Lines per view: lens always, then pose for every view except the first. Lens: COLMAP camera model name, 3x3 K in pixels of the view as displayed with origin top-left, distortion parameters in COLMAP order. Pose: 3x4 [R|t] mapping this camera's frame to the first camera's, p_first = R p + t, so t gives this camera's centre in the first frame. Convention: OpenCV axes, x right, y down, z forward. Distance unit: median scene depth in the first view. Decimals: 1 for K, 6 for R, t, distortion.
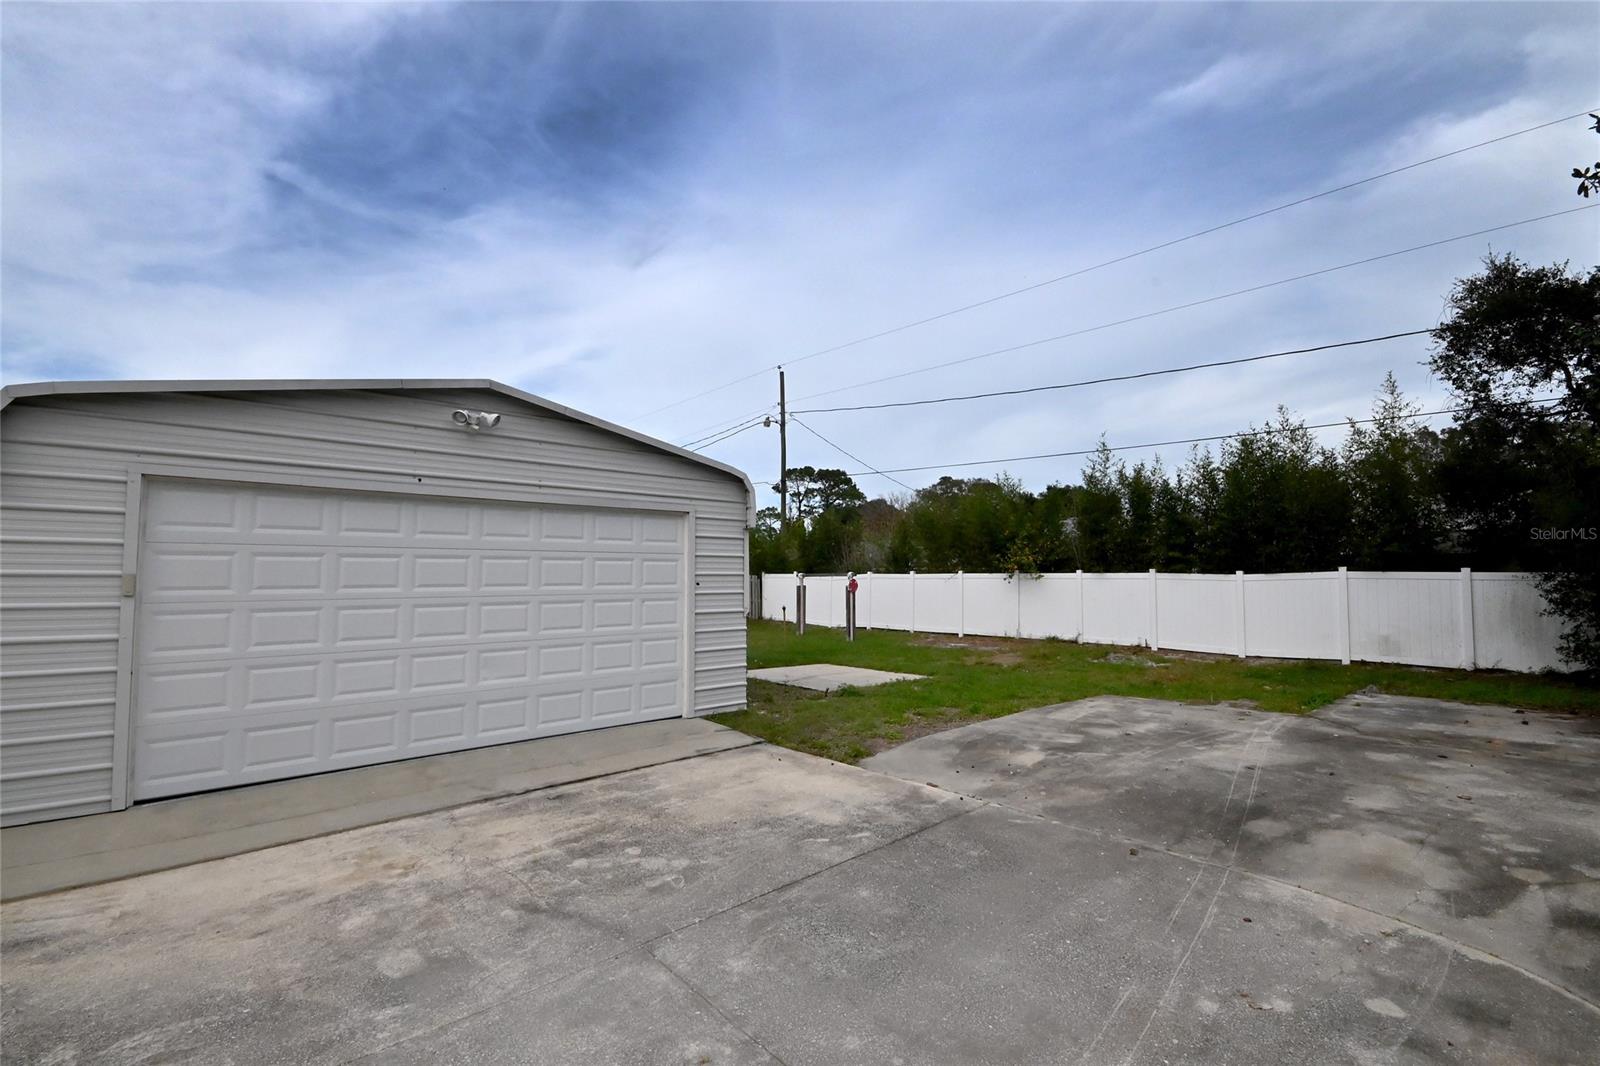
lens RADIAL K [[699.5, 0, 788.8], [0, 699.5, 539.5], [0, 0, 1]] dist [-0.000700, -0.011799]
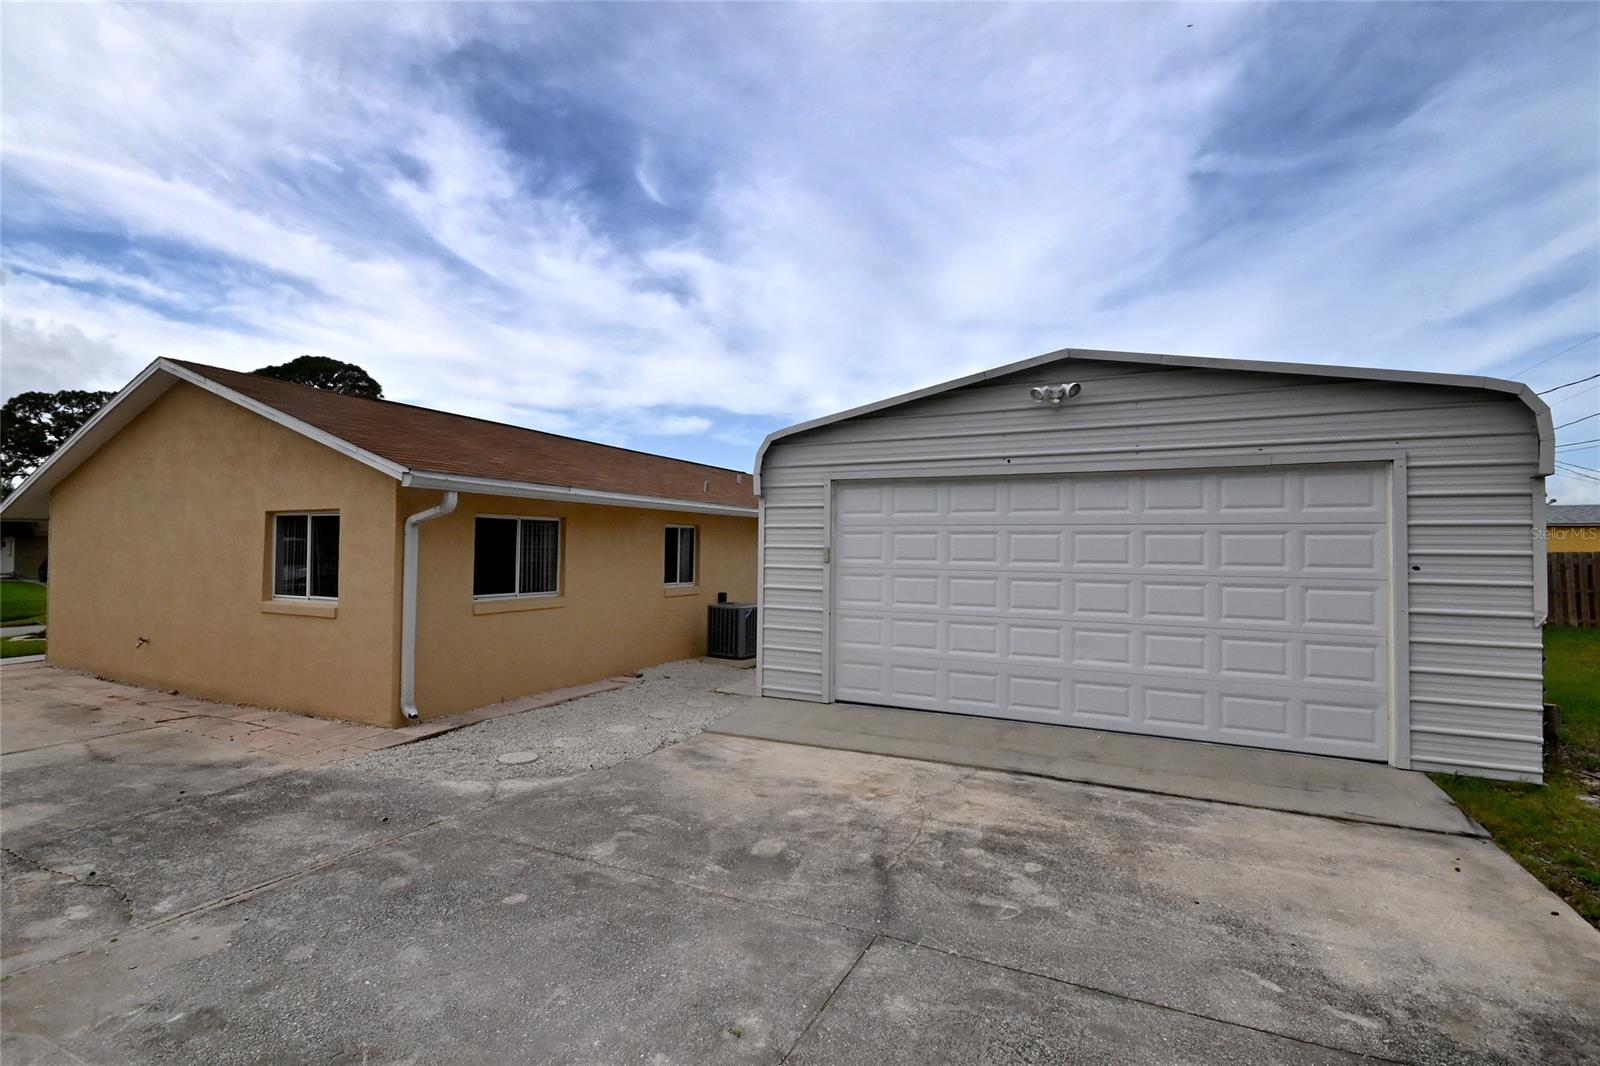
lens RADIAL K [[699.5, 0, 788.8], [0, 699.5, 539.5], [0, 0, 1]] dist [-0.000700, -0.011799]
pose [[0.368265, -0.004637, -0.929709, 0.420464], [0.035849, 0.999315, 0.009216, 0.015650], [0.929030, -0.036723, 0.368179, 0.362509]]
